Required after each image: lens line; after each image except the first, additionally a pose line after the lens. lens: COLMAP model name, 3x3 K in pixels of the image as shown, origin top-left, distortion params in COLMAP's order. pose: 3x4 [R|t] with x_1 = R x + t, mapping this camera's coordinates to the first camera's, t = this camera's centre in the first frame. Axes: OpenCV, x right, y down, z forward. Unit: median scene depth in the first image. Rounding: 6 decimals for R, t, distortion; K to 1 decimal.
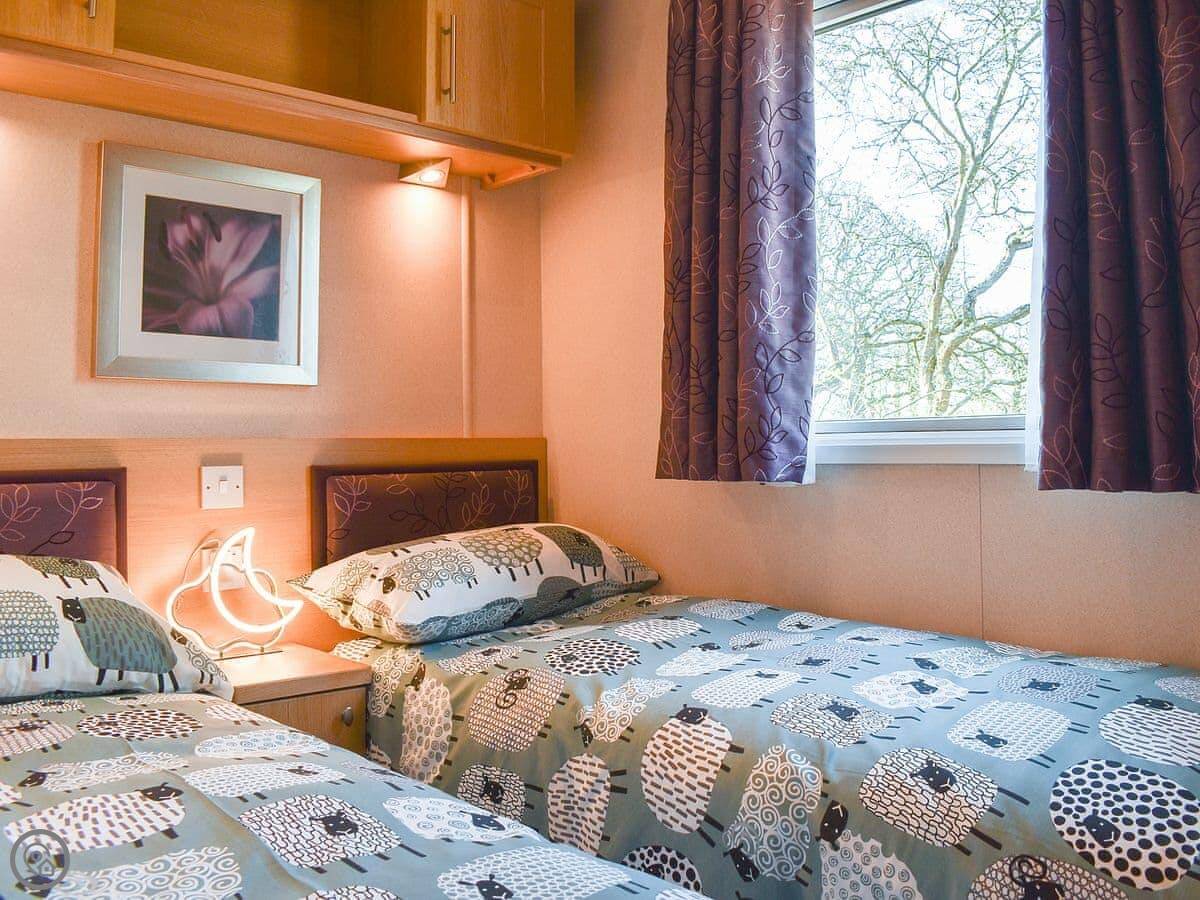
lens RADIAL K [[704.2, 0, 601.8], [0, 704.2, 451.0], [0, 0, 1]] dist [-0.039309, 0.001196]
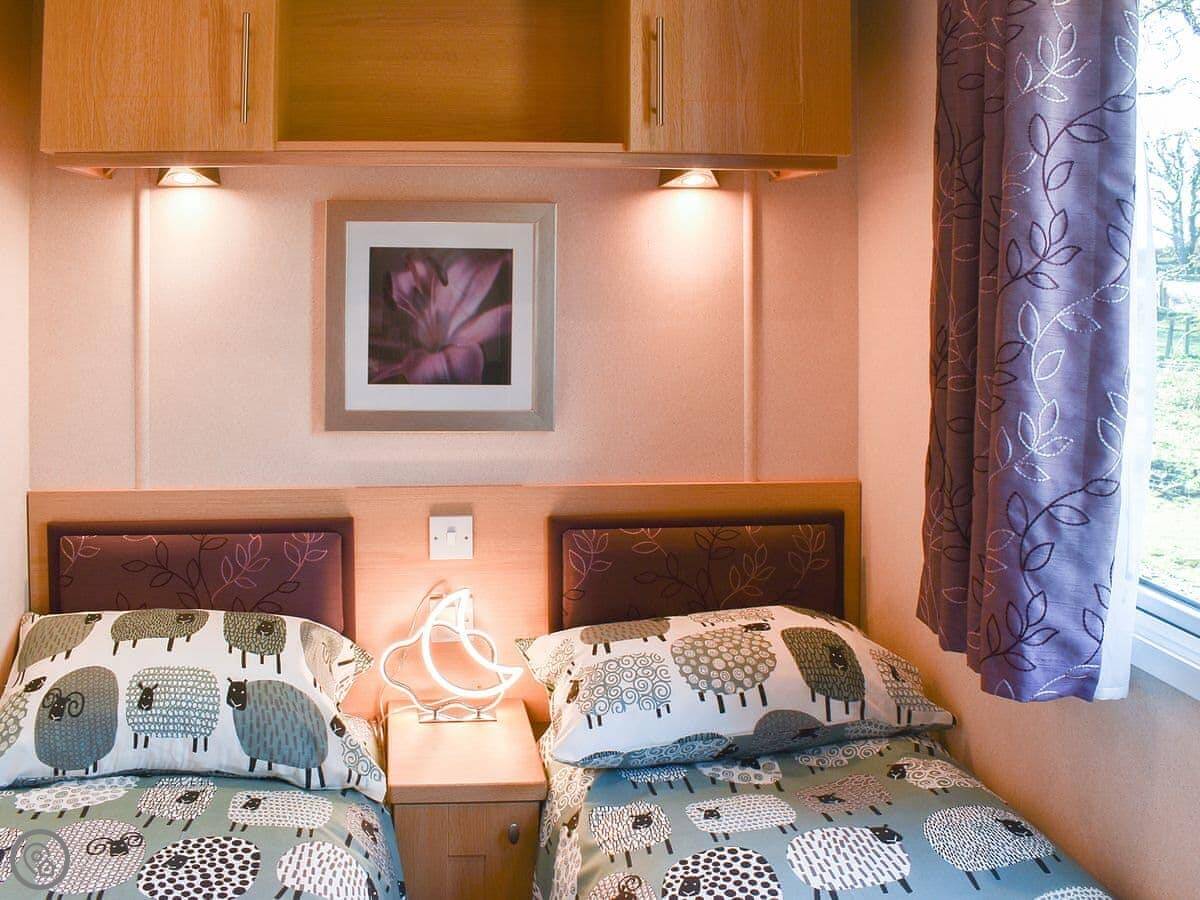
lens RADIAL K [[833.7, 0, 600.5], [0, 833.7, 450.5], [0, 0, 1]] dist [-0.054082, -0.000063]
pose [[0.883150, 0.073389, -0.463314, 0.179298], [-0.060289, 0.997252, 0.043046, -0.154094], [0.465200, -0.010083, 0.885148, 0.117587]]
